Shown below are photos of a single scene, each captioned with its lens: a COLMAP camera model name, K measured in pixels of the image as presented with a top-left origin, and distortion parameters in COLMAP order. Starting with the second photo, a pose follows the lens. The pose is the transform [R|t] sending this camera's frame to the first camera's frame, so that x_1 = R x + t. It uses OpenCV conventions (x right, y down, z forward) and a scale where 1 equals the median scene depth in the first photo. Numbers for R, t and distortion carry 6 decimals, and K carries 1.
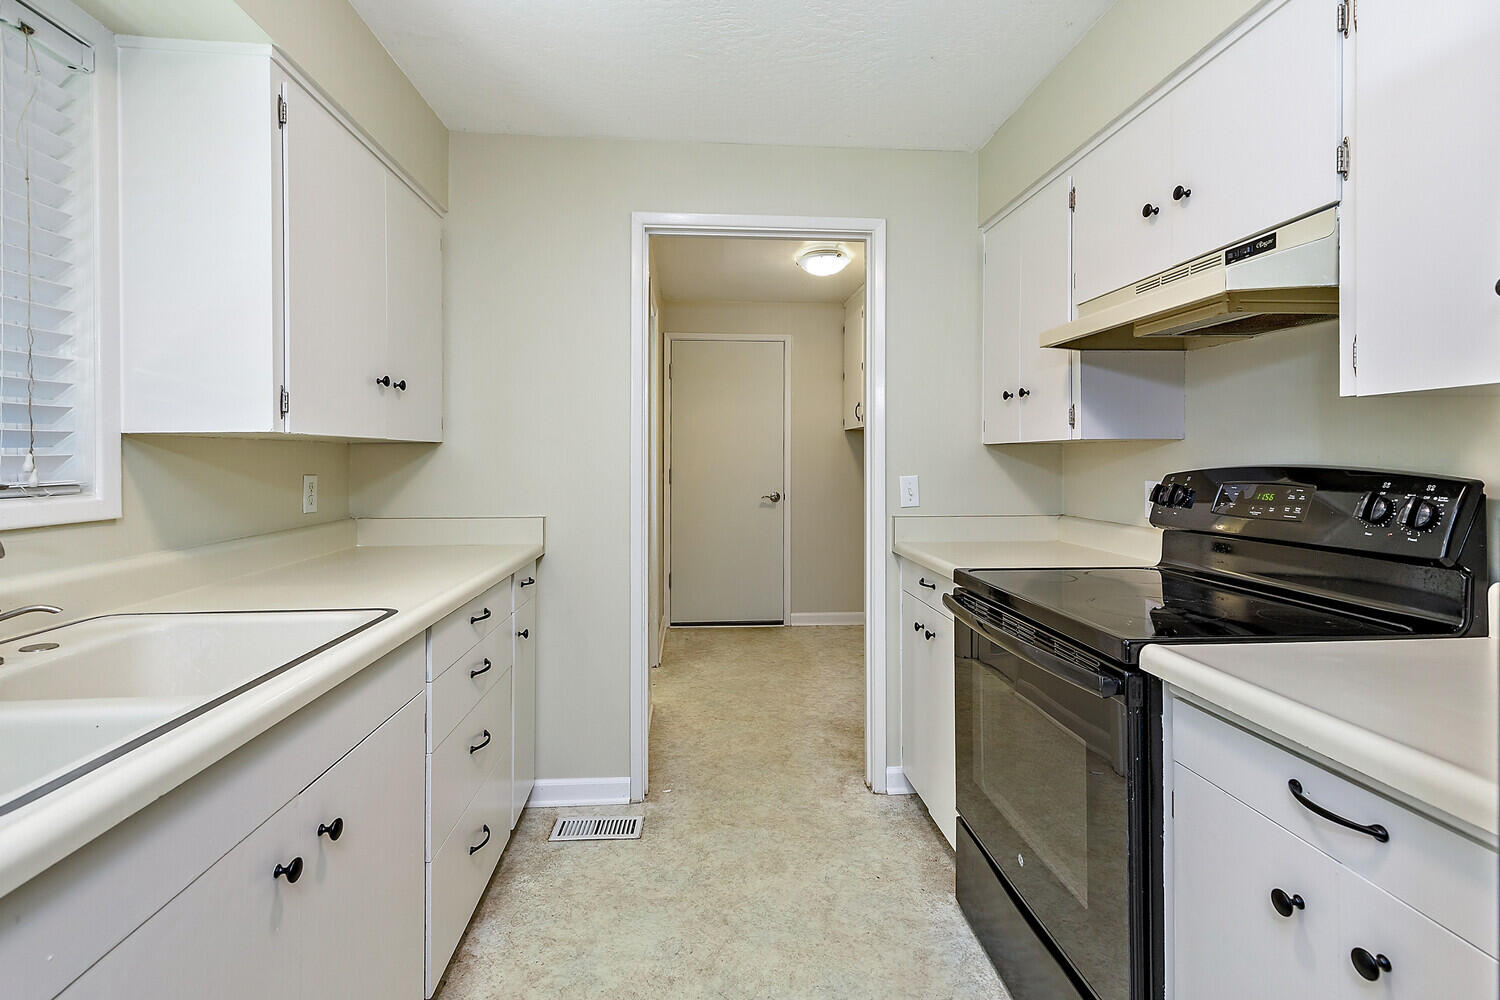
lens RADIAL K [[694.4, 0, 758.4], [0, 694.4, 451.0], [0, 0, 1]] dist [0.006474, -0.001404]
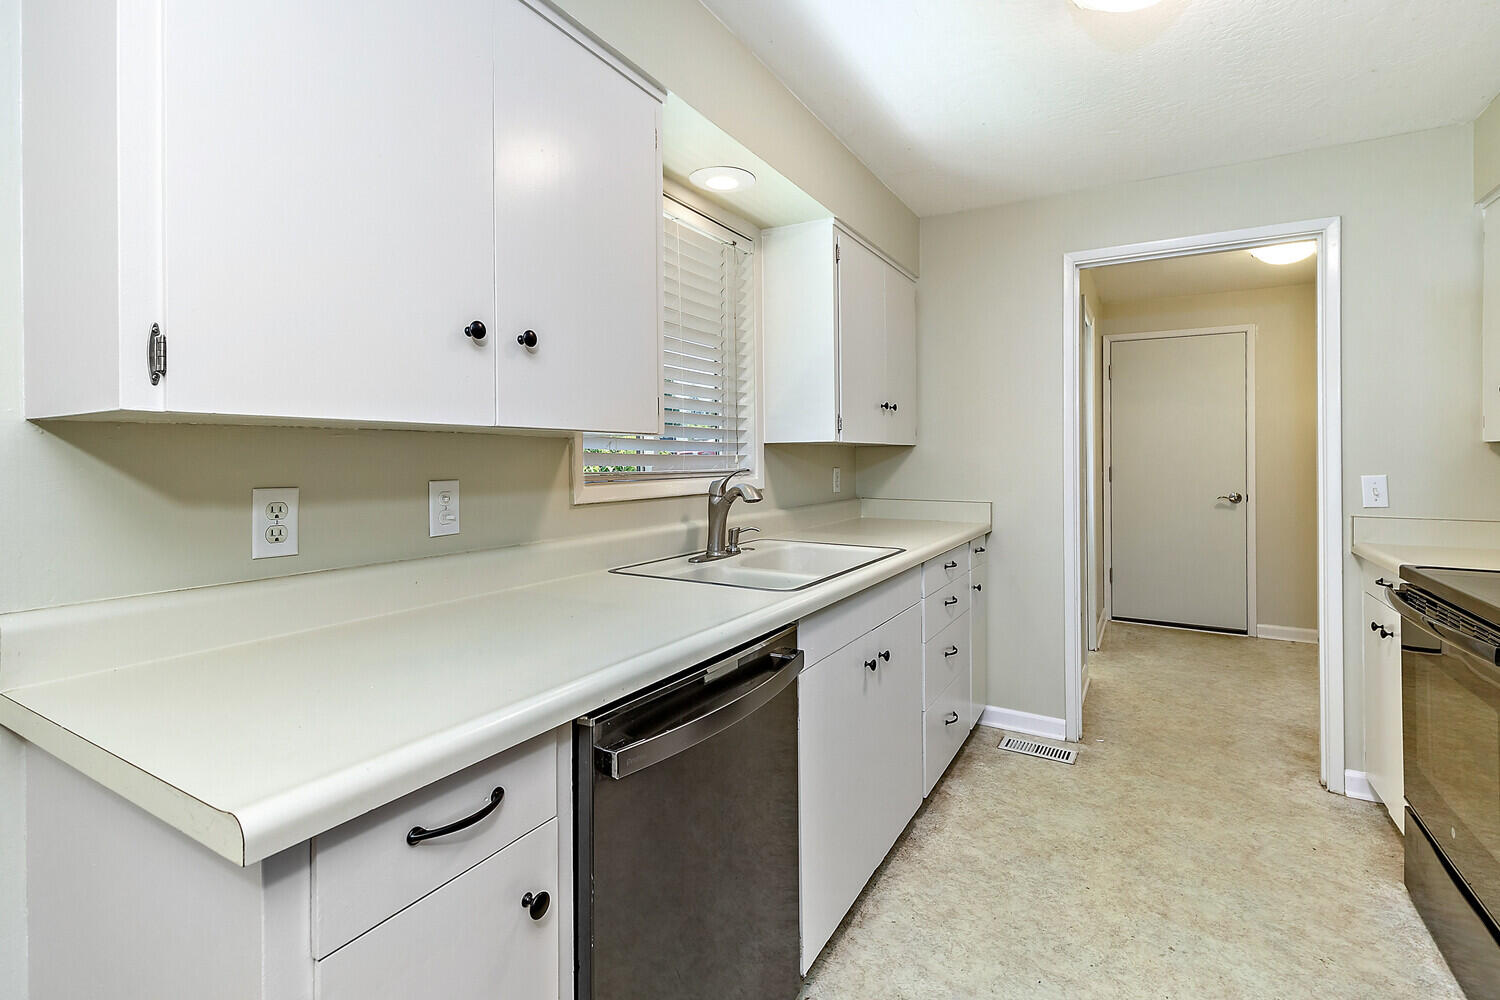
lens RADIAL K [[694.4, 0, 750.1], [0, 694.4, 446.3], [0, 0, 1]] dist [0.006474, -0.001404]
pose [[0.814163, -0.006906, -0.580596, 0.093492], [0.004658, 0.999975, -0.005362, -0.004952], [0.580618, 0.001661, 0.814174, -0.380202]]
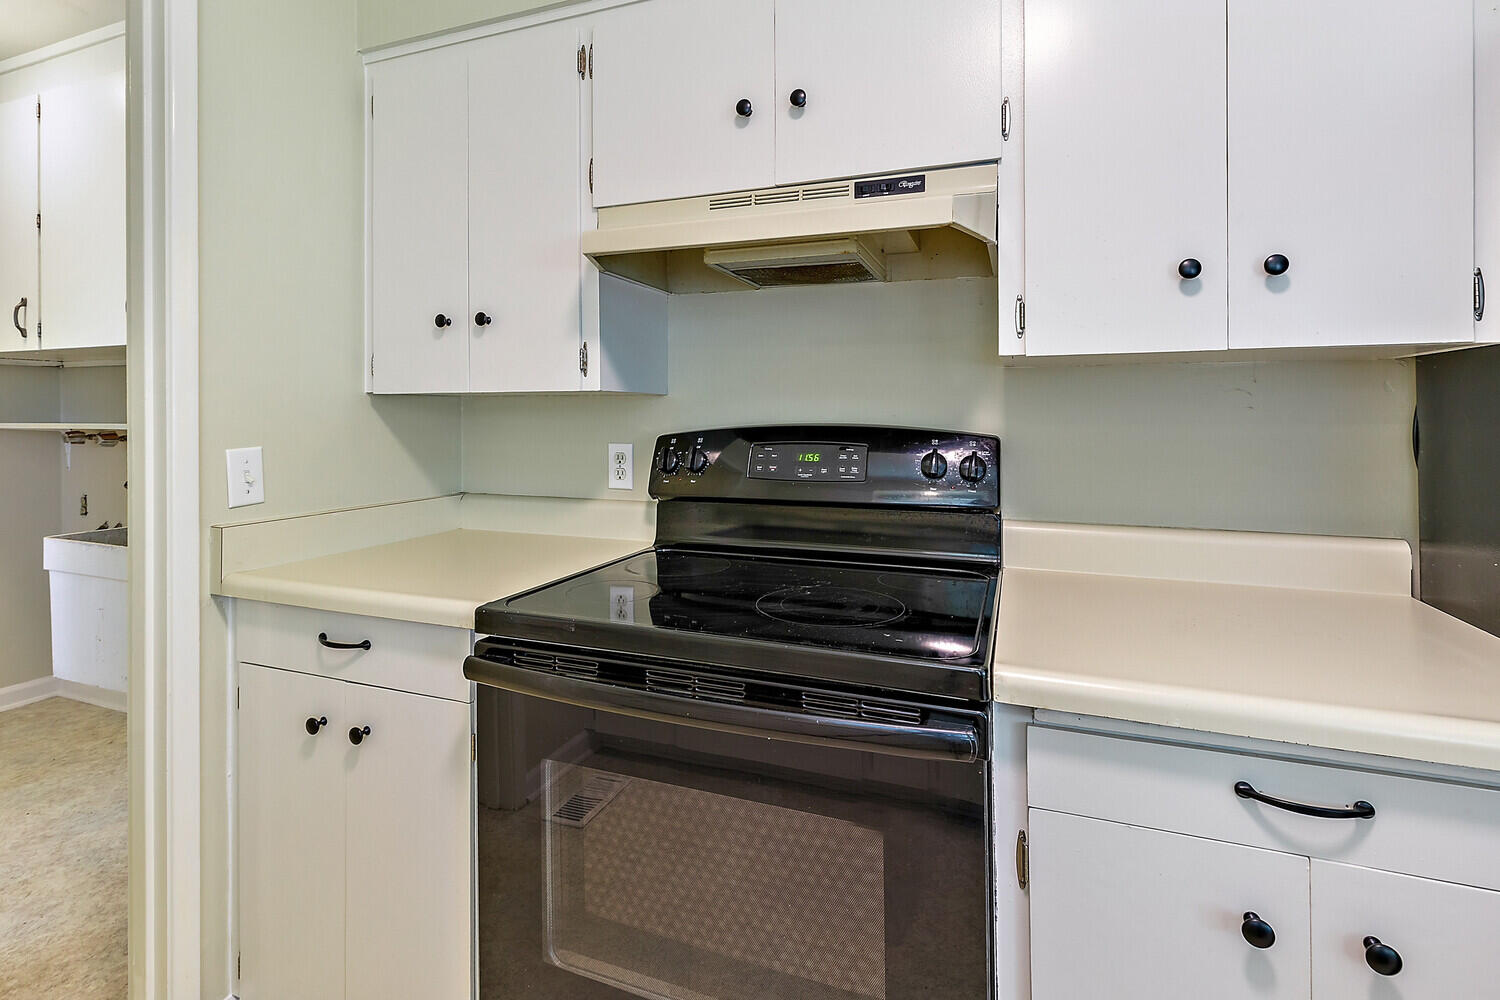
lens RADIAL K [[694.4, 0, 741.3], [0, 694.4, 419.6], [0, 0, 1]] dist [0.006474, -0.001404]
pose [[0.438429, 0.000942, 0.898766, -0.130836], [-0.010972, 0.999931, 0.004304, 0.008298], [-0.898699, -0.011749, 0.438408, 0.524862]]
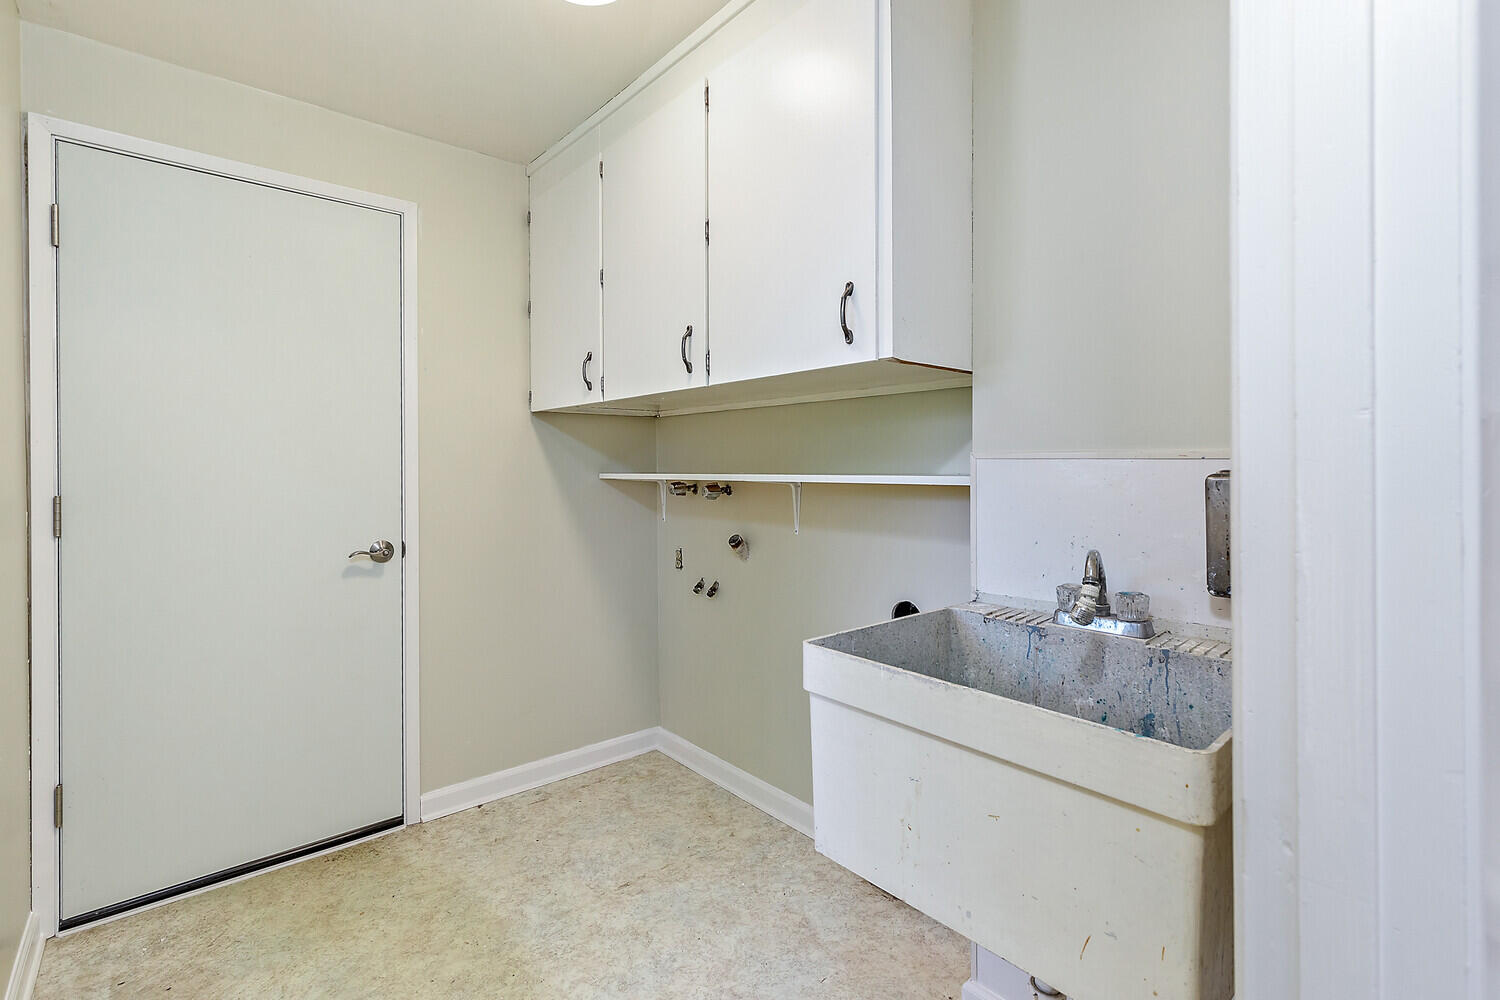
lens RADIAL K [[694.4, 0, 764.0], [0, 694.4, 475.8], [0, 0, 1]] dist [0.006474, -0.001404]
pose [[0.809226, -0.005577, 0.587472, -0.102931], [-0.006589, 0.999806, 0.018568, 0.015078], [-0.587461, -0.018897, 0.809032, 1.204254]]
